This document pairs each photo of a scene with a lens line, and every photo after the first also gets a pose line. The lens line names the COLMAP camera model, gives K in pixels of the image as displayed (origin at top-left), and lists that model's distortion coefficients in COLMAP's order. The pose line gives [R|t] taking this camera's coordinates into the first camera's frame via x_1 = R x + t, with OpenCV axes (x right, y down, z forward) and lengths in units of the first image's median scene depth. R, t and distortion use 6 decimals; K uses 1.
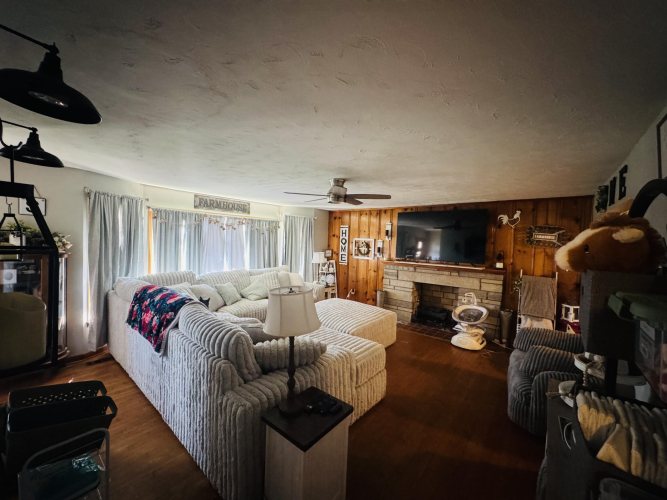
lens RADIAL K [[266.6, 0, 330.4], [0, 266.6, 249.0], [0, 0, 1]] dist [-0.002422, 0.000530]
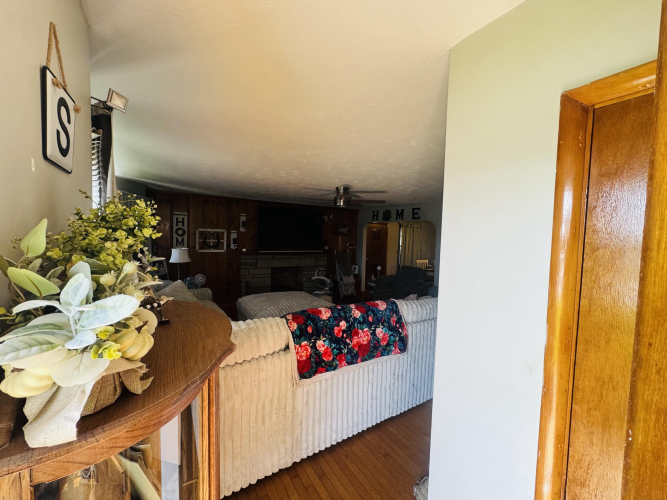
lens RADIAL K [[266.6, 0, 337.2], [0, 266.6, 247.0], [0, 0, 1]] dist [-0.002422, 0.000530]
pose [[0.298676, -0.066772, 0.952016, -0.674144], [0.010620, 0.997720, 0.066646, -0.038652], [-0.954295, -0.009795, 0.298704, 0.374226]]
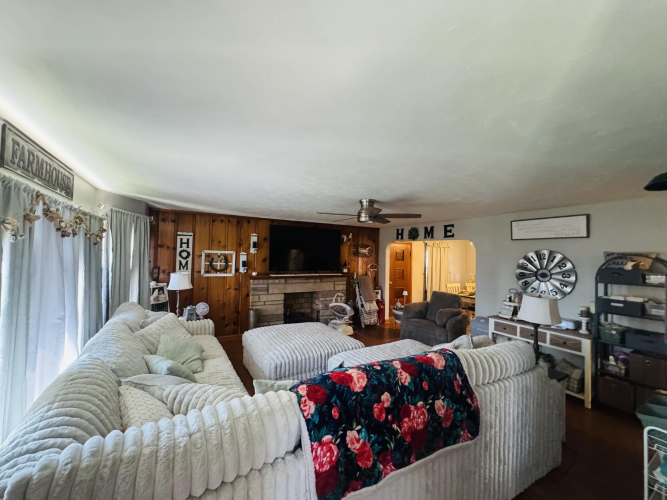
lens RADIAL K [[266.6, 0, 336.9], [0, 266.6, 250.4], [0, 0, 1]] dist [-0.002422, 0.000530]
pose [[0.353018, -0.007649, 0.935585, -0.561553], [0.018803, 0.999823, 0.001079, -0.038857], [-0.935427, 0.017211, 0.353100, 0.431270]]
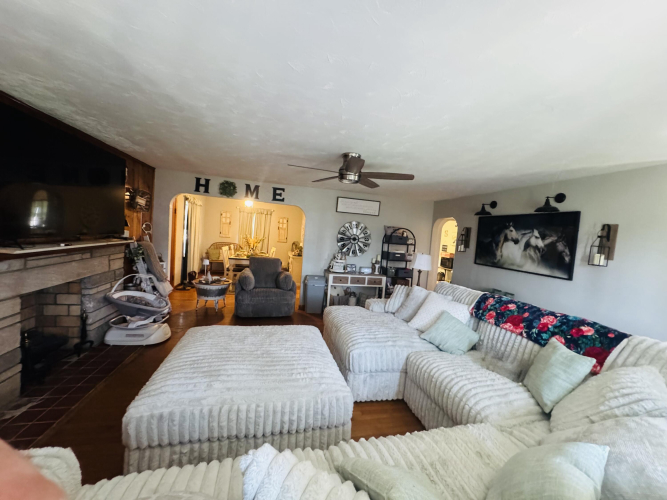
lens RADIAL K [[266.6, 0, 336.7], [0, 266.6, 248.1], [0, 0, 1]] dist [-0.002422, 0.000530]
pose [[-0.786631, -0.132573, 0.603023, -0.283638], [-0.086369, 0.990700, 0.105136, -0.029339], [-0.611353, 0.030621, -0.790765, 0.994047]]
